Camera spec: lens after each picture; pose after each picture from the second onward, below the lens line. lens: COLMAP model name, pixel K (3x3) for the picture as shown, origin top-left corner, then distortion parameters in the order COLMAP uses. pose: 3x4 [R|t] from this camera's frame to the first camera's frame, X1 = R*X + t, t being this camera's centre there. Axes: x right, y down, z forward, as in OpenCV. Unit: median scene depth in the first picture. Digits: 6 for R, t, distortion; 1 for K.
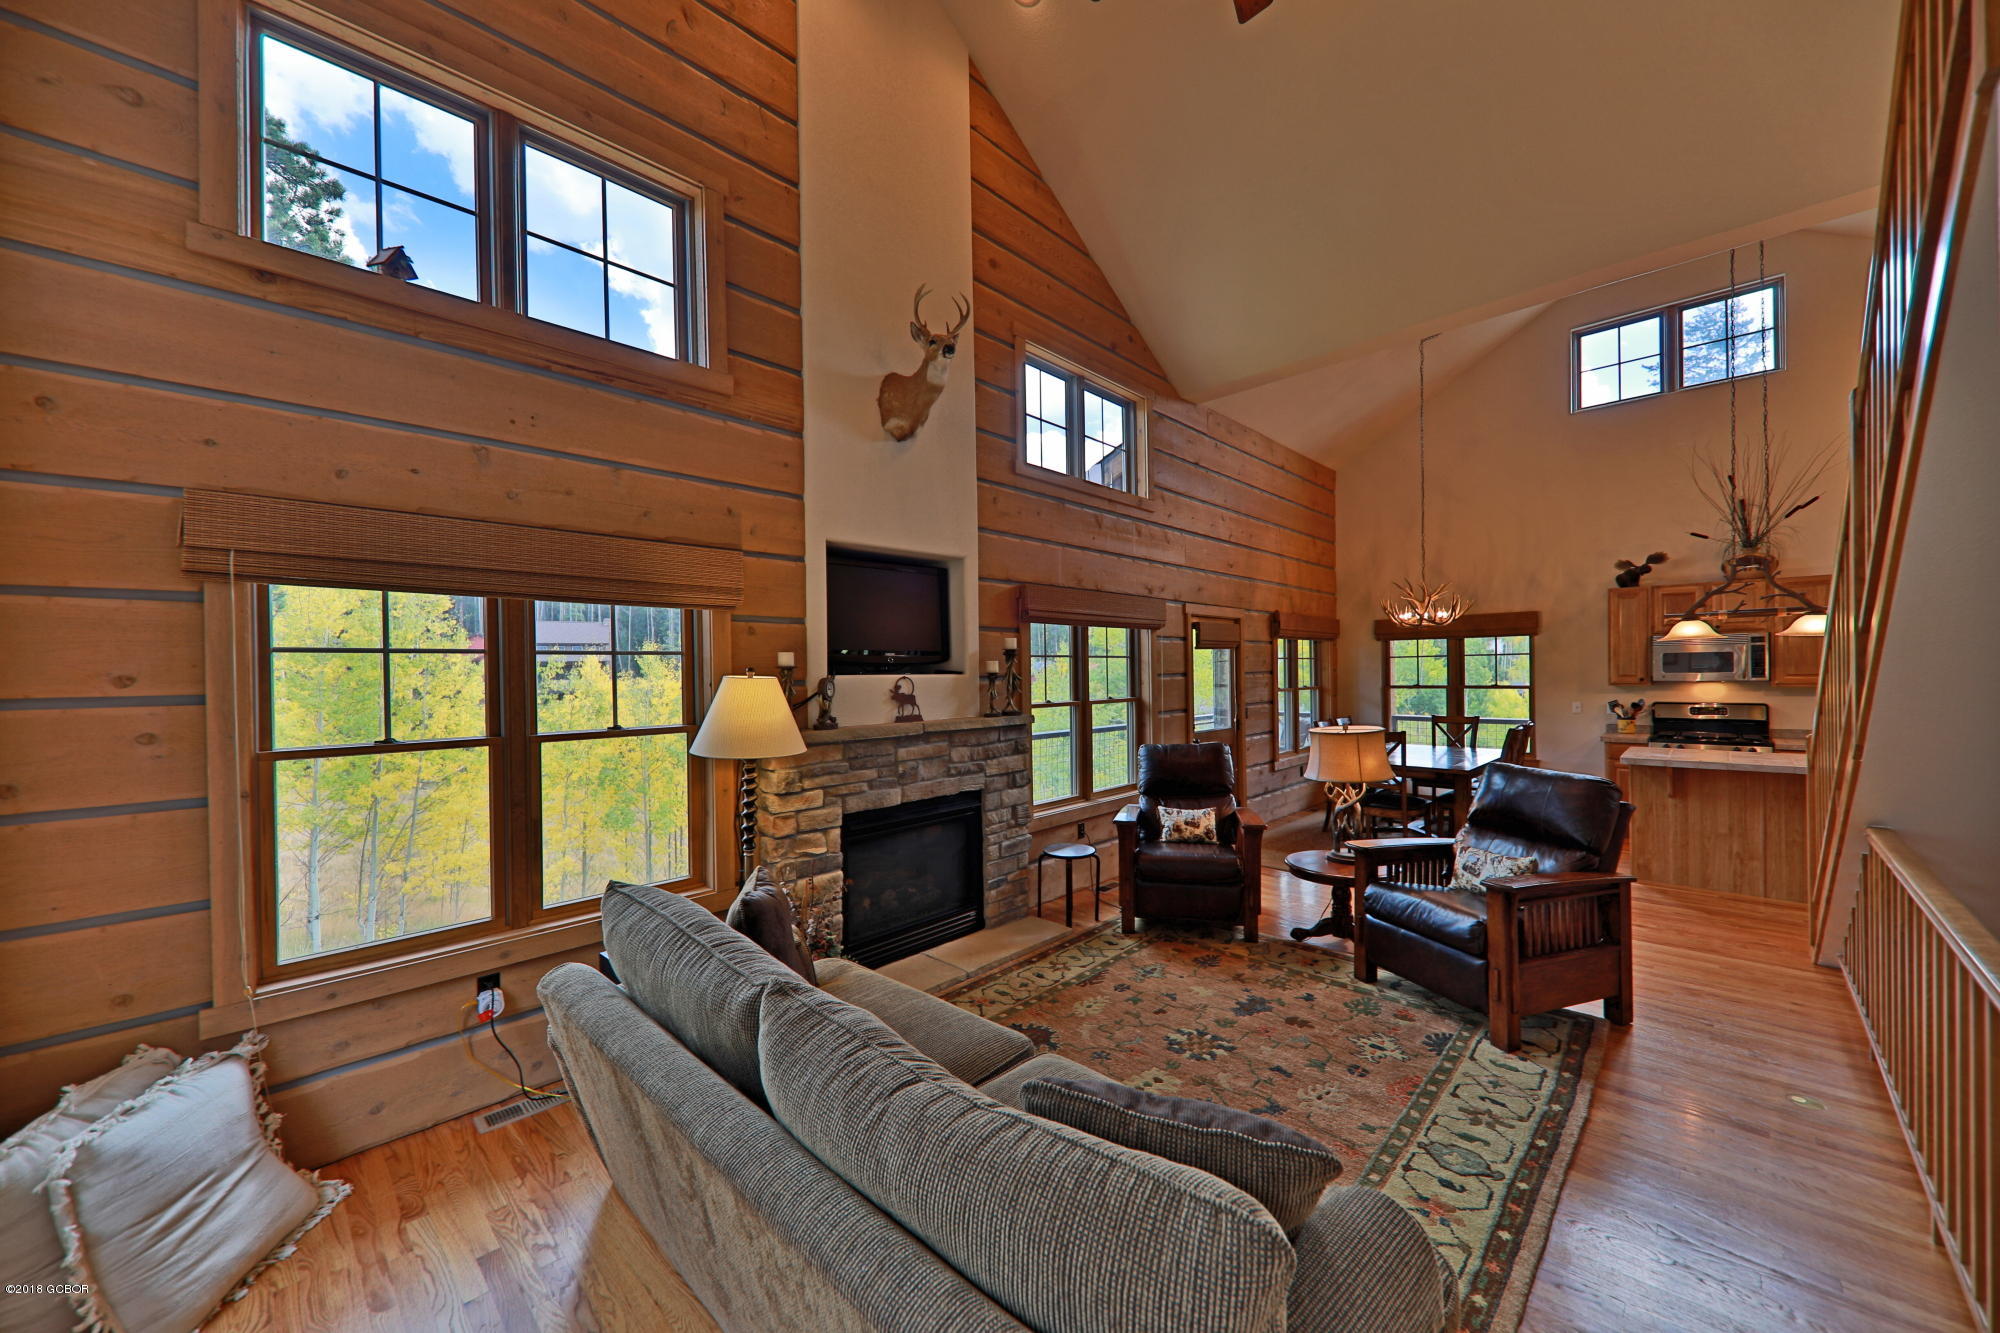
lens RADIAL K [[731.0, 0, 1003.9], [0, 731.0, 671.9], [0, 0, 1]] dist [-0.001192, -0.001039]
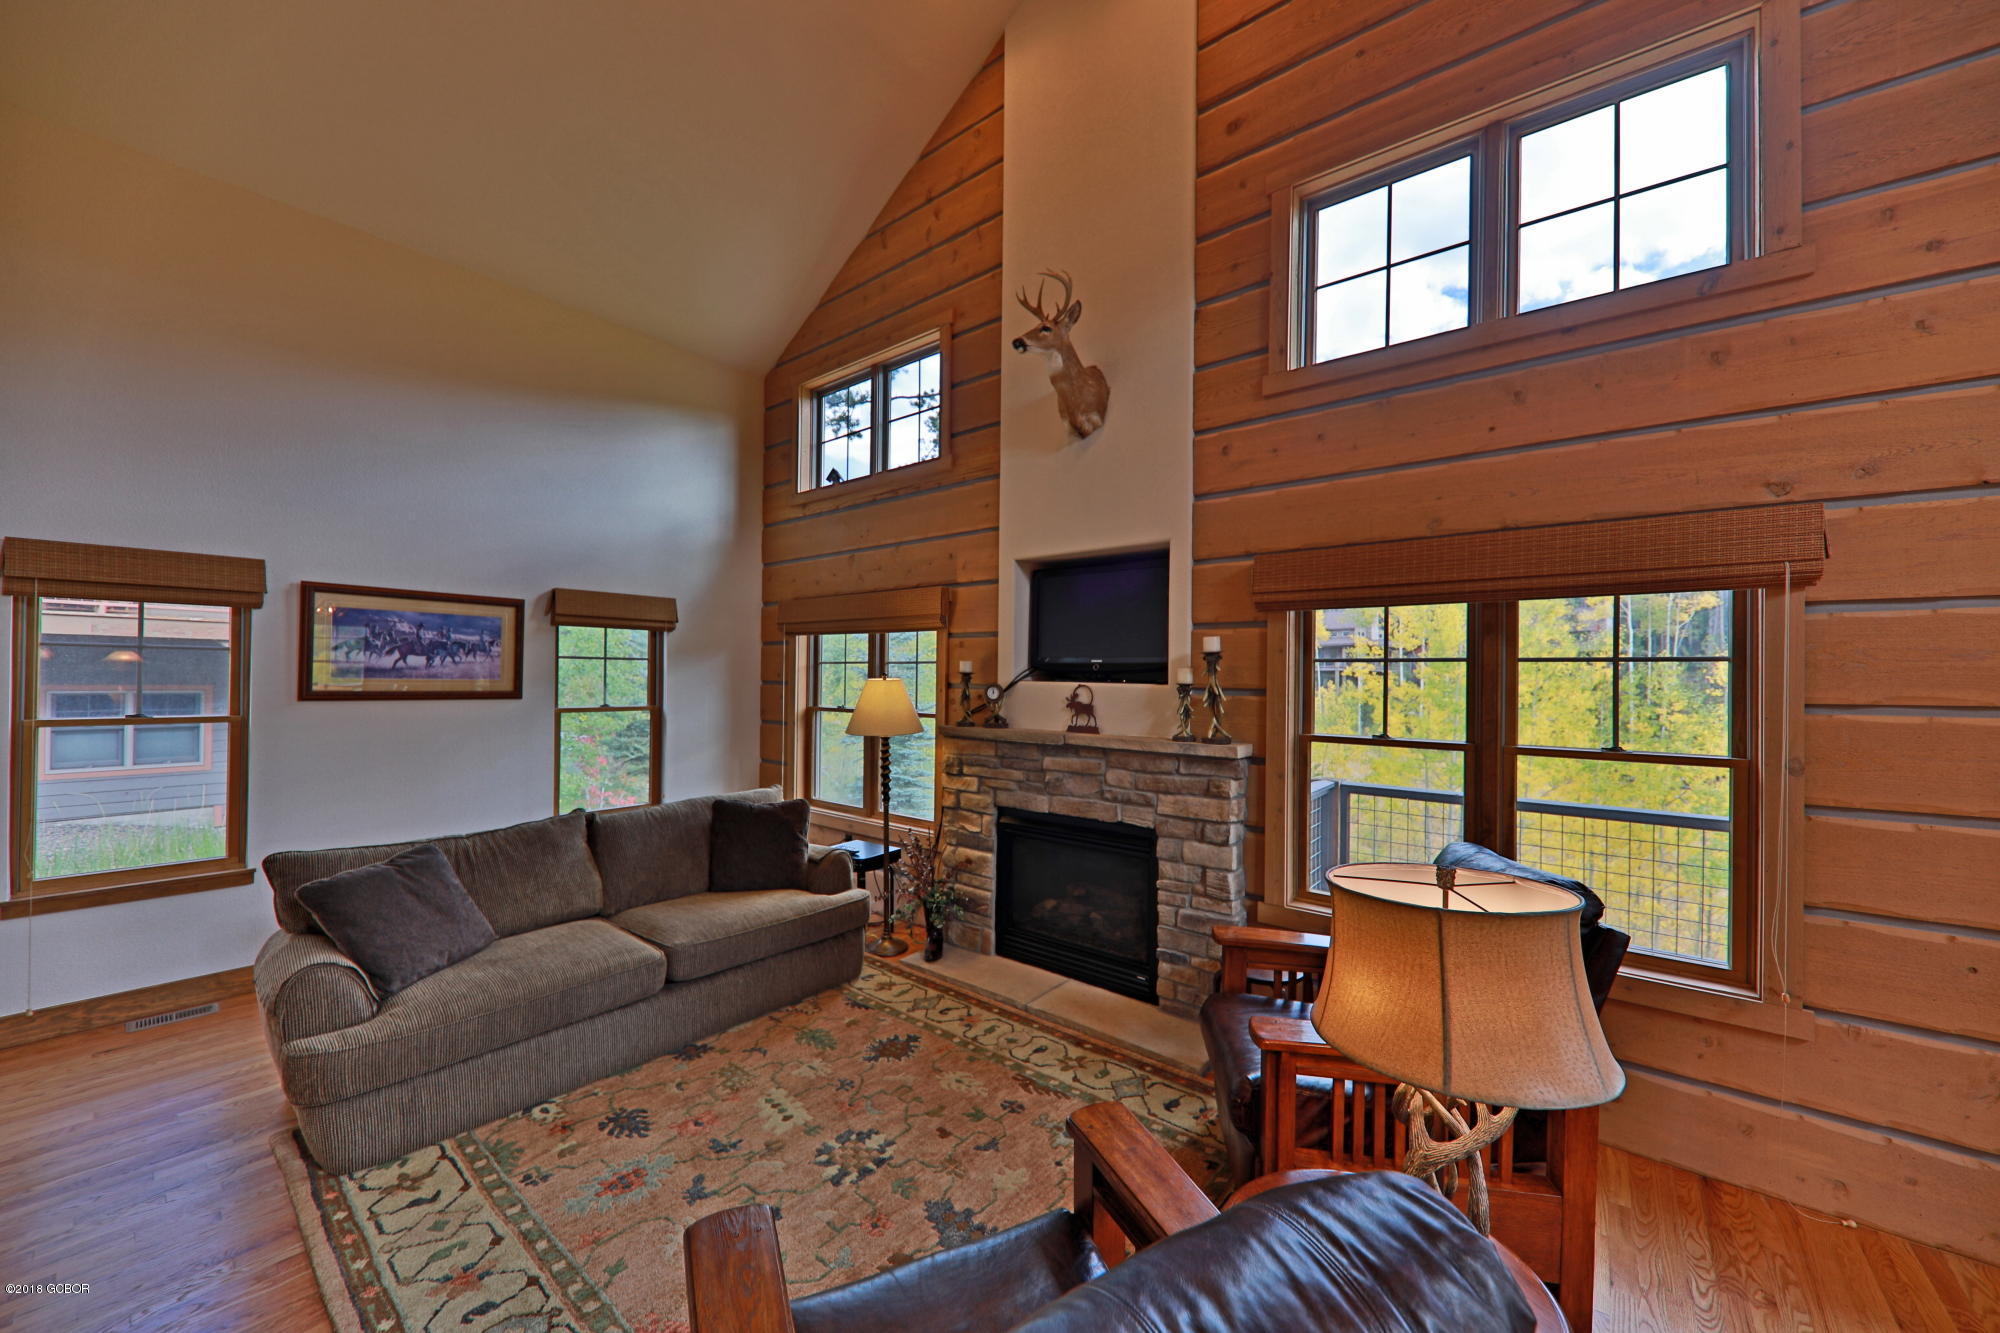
lens RADIAL K [[731.0, 0, 1008.9], [0, 731.0, 674.6], [0, 0, 1]] dist [-0.001192, -0.001039]
pose [[0.086722, 0.008280, -0.996198, 0.812718], [-0.017049, 0.999831, 0.006826, -0.011870], [0.996087, 0.016392, 0.086849, 0.834916]]
